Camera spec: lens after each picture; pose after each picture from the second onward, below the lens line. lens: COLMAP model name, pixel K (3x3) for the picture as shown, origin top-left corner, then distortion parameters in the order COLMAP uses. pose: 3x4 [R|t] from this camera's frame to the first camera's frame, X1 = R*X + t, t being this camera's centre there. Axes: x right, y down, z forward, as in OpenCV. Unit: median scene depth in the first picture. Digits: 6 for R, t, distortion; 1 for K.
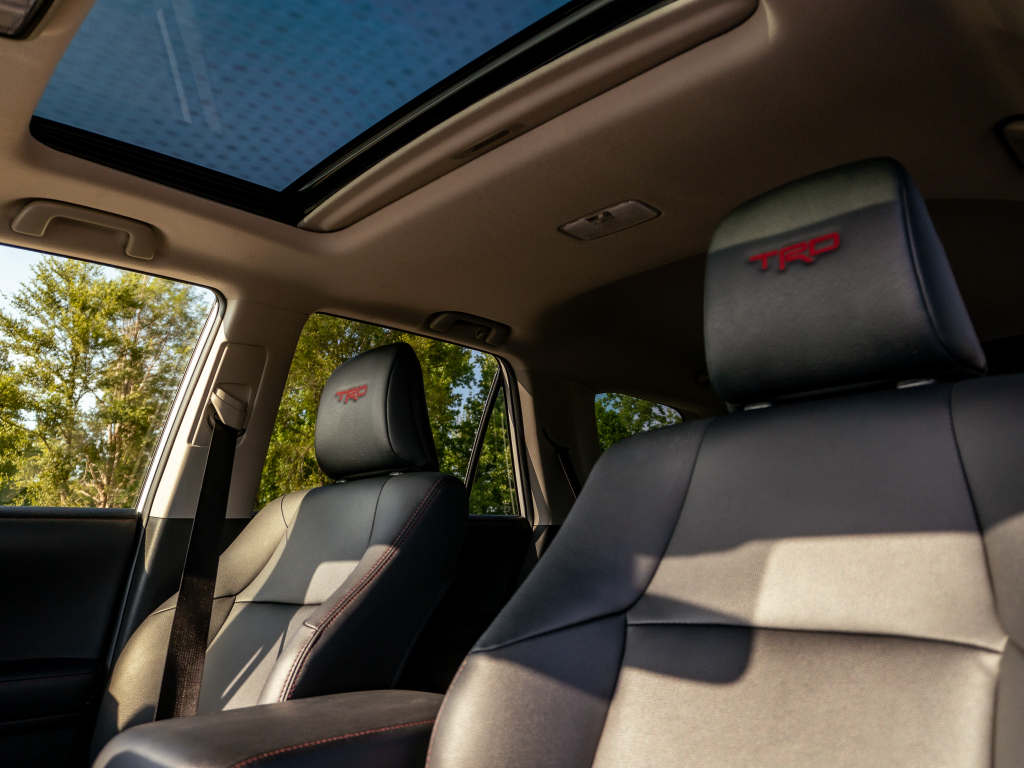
lens RADIAL K [[818.2, 0, 514.0], [0, 818.2, 381.6], [0, 0, 1]] dist [-0.052115, 0.018086]
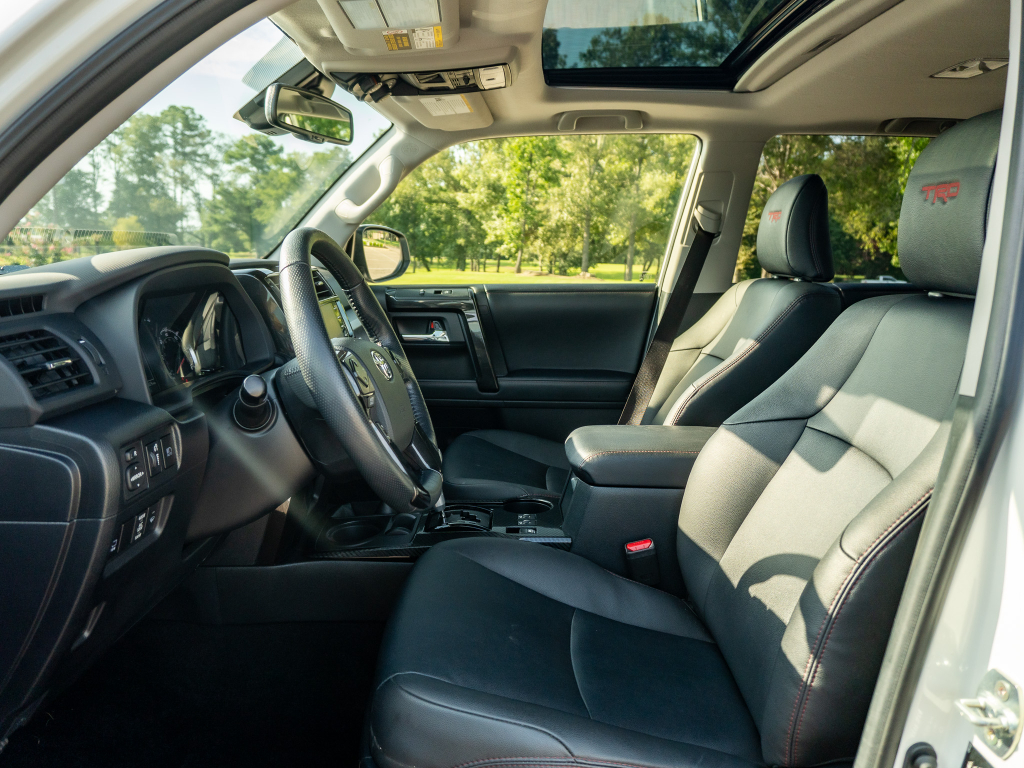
lens RADIAL K [[776.7, 0, 509.7], [0, 776.7, 383.0], [0, 0, 1]] dist [-0.003346, -0.002791]
pose [[0.698995, 0.151126, -0.698976, 0.412666], [0.130414, 0.934087, 0.332377, -0.199283], [0.703135, -0.323485, 0.633213, -0.210856]]
